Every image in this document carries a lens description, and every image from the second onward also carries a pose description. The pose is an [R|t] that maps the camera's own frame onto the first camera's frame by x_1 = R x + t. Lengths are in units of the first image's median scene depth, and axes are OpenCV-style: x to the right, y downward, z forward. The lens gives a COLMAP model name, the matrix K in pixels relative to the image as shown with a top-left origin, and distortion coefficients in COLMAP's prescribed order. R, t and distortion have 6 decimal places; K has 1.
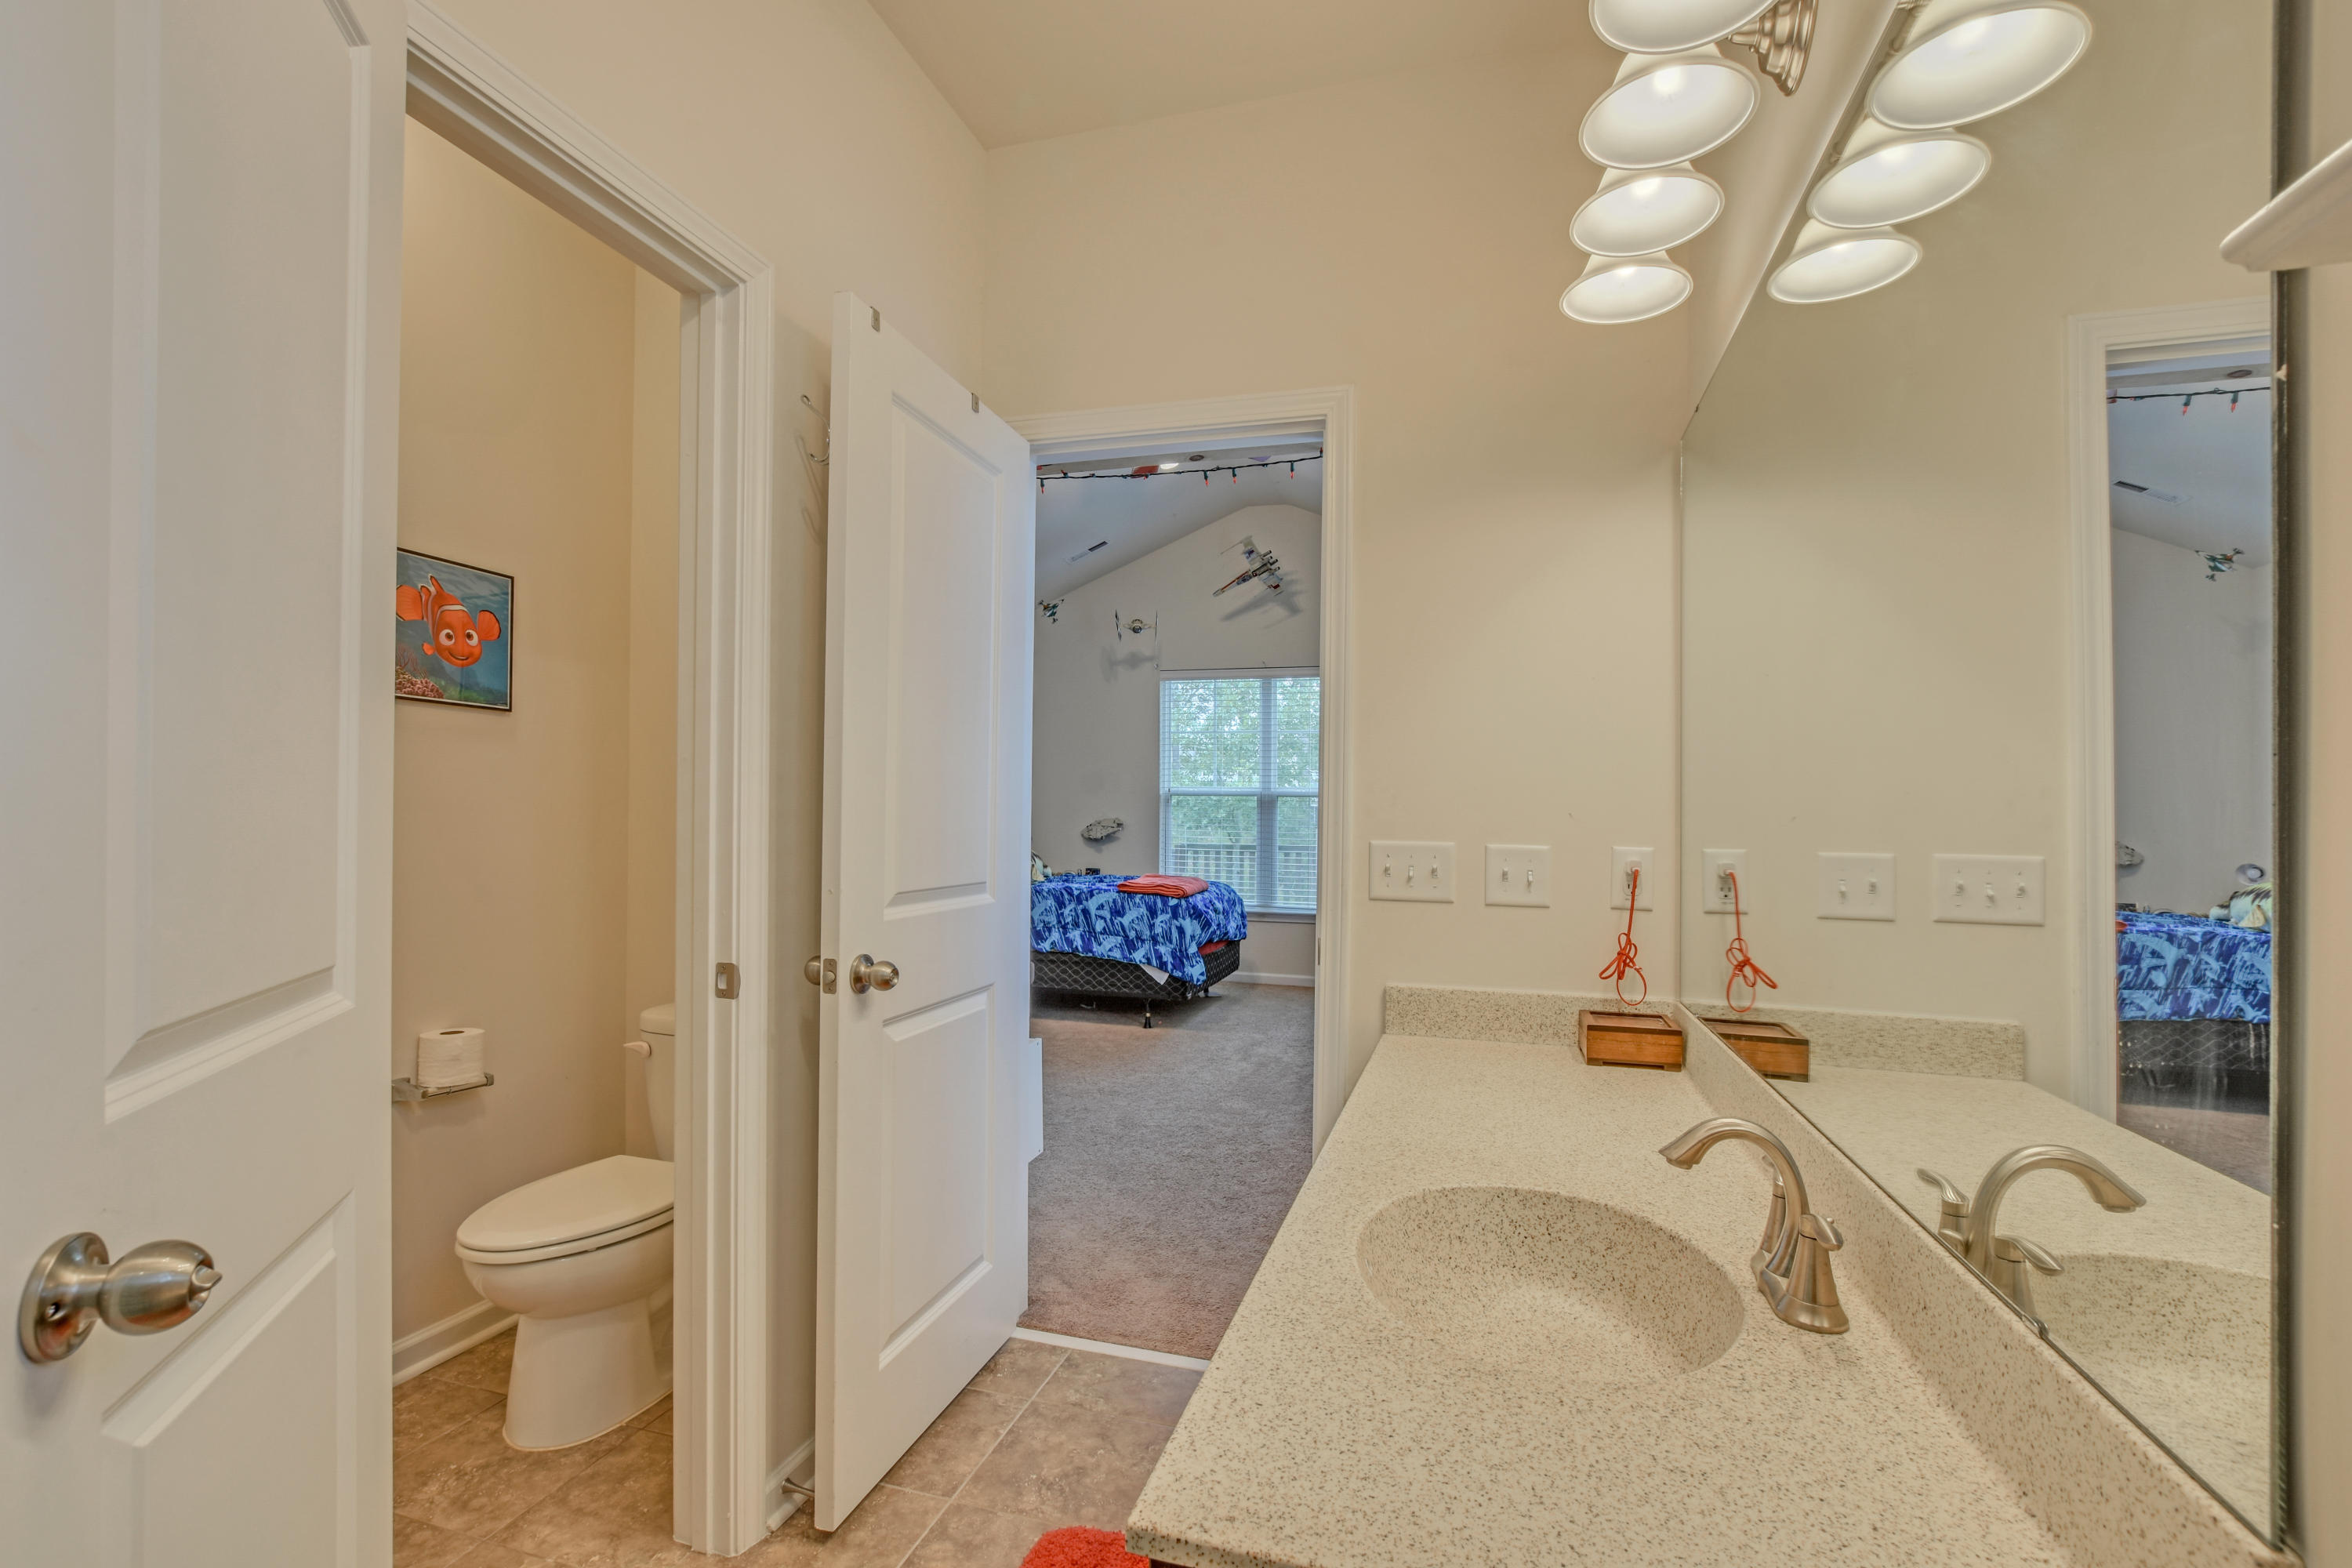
lens RADIAL K [[1038.5, 0, 1173.8], [0, 1038.5, 797.3], [0, 0, 1]] dist [-0.019683, -0.000457]
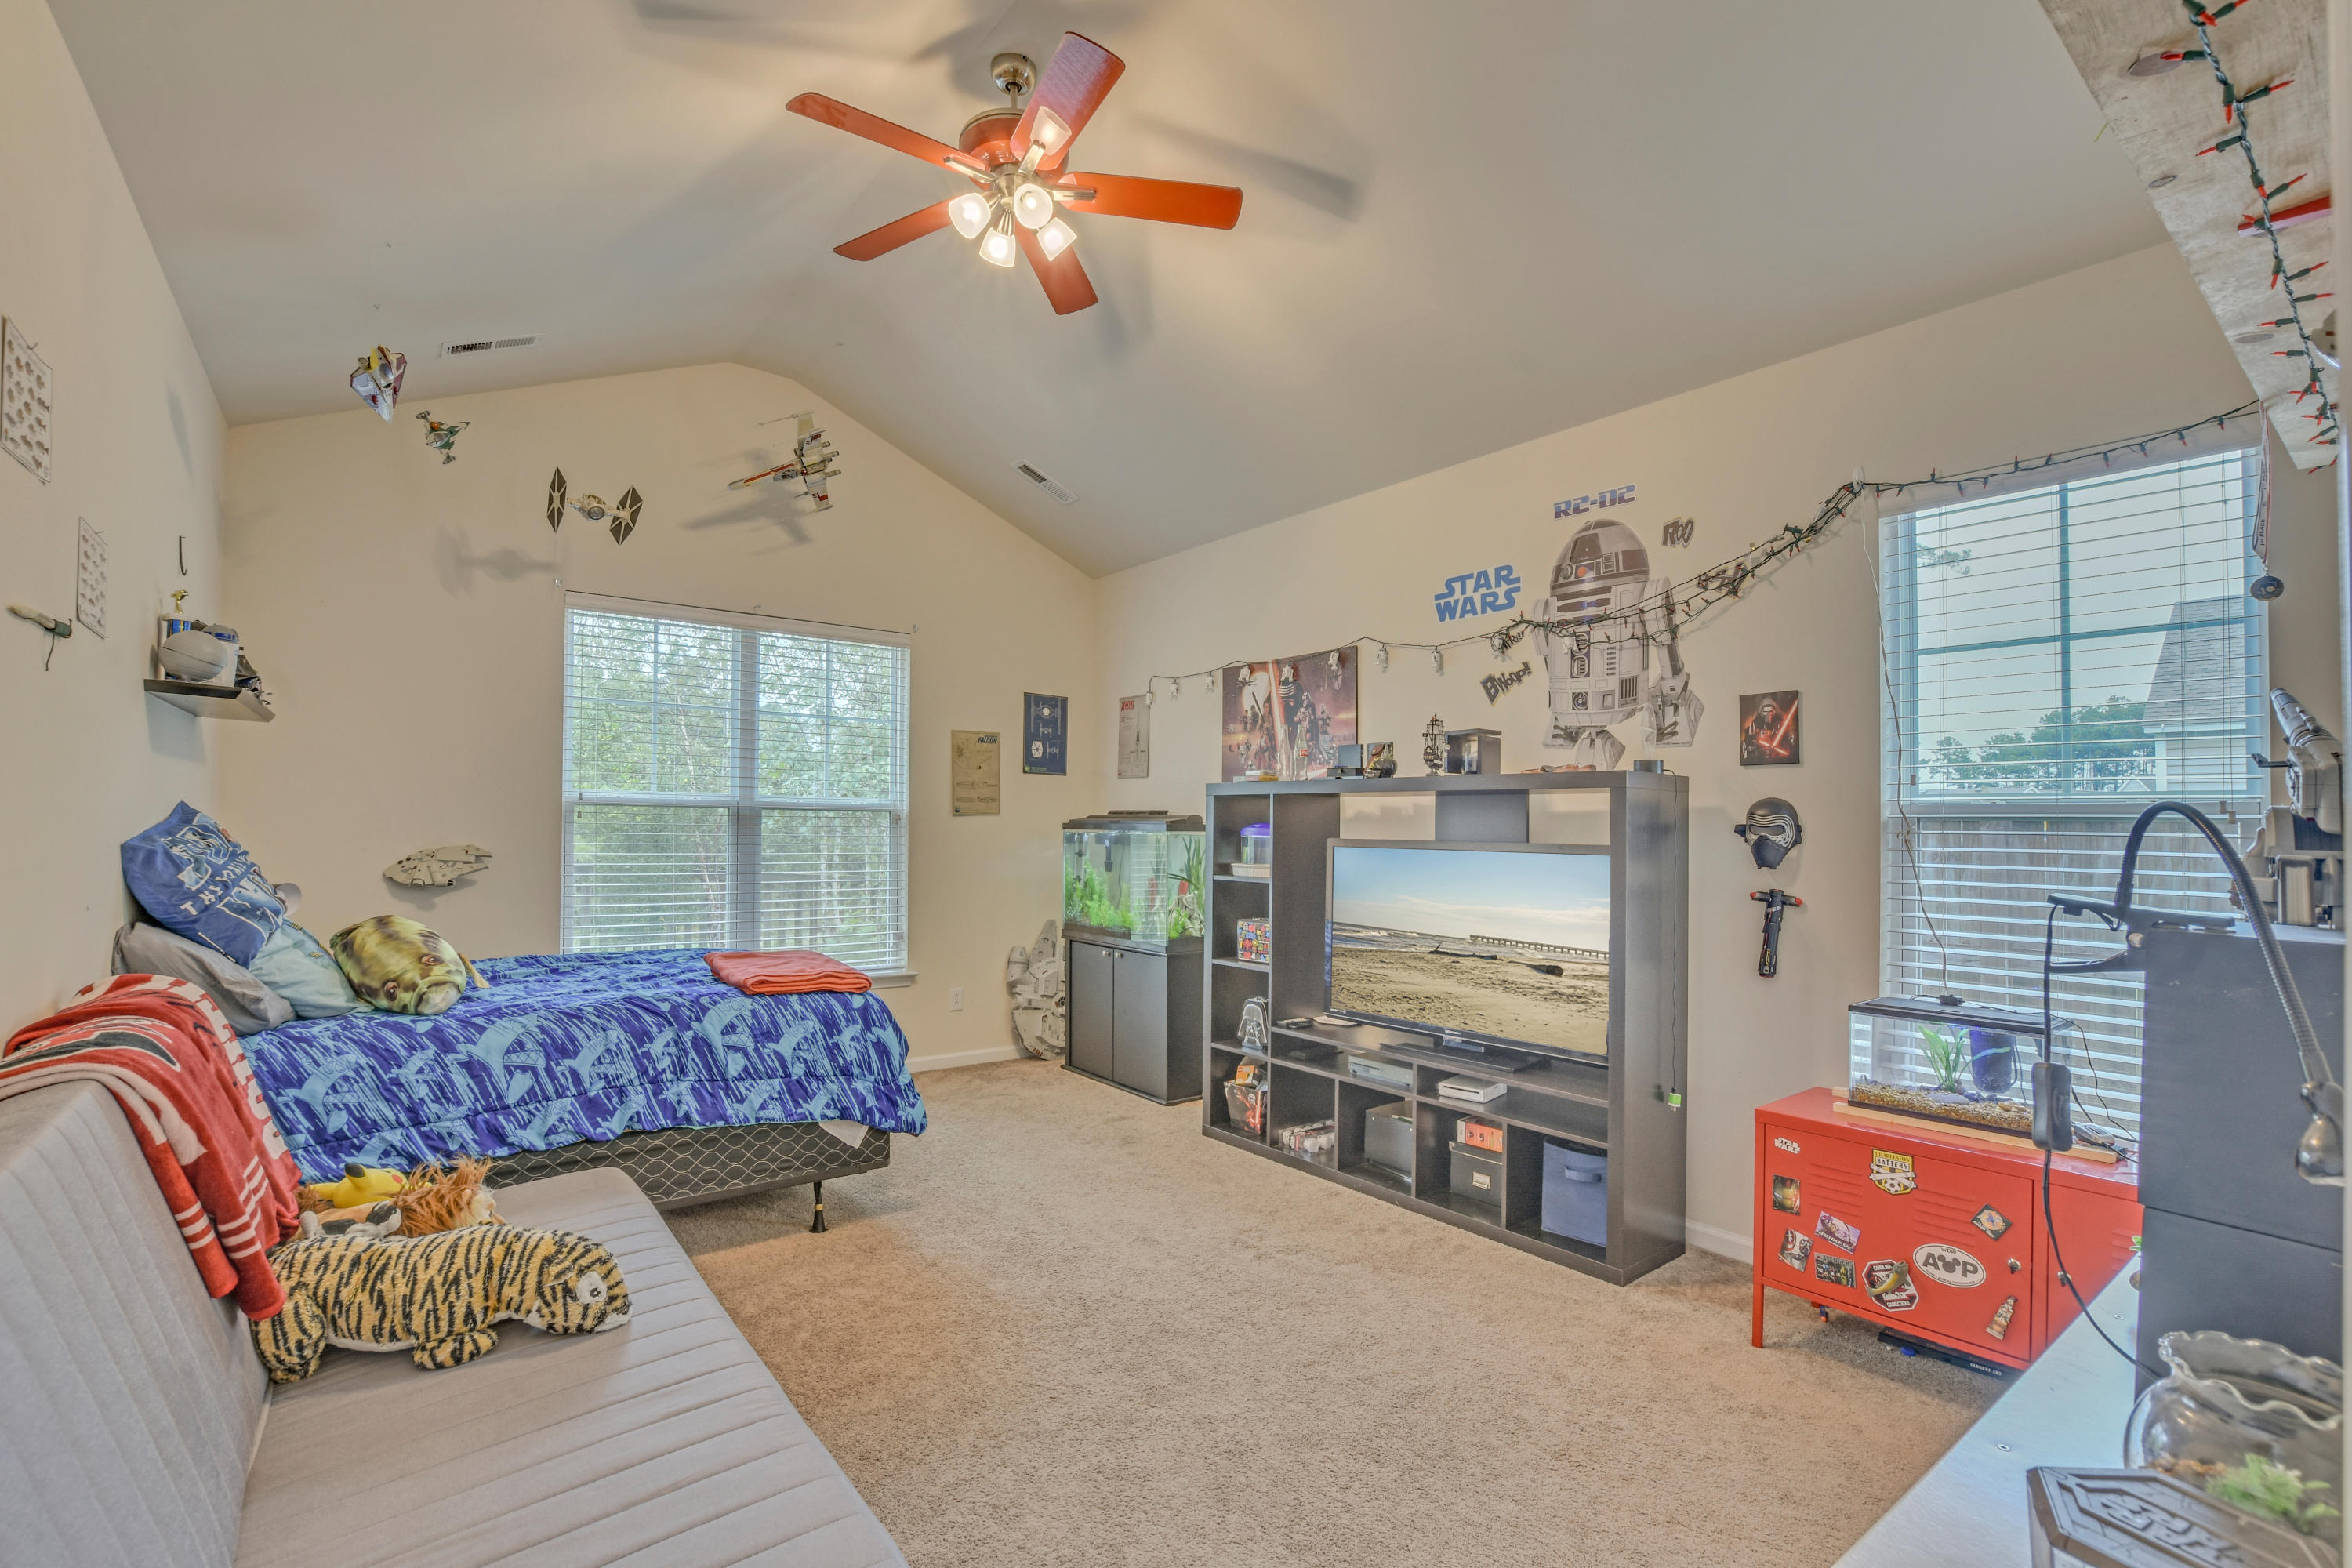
lens RADIAL K [[1038.5, 0, 1168.0], [0, 1038.5, 803.0], [0, 0, 1]] dist [-0.019683, -0.000457]
pose [[0.587226, 0.012533, 0.809326, -0.368138], [-0.023966, 0.999711, 0.001909, -0.016317], [-0.809068, -0.020517, 0.587357, 0.510506]]
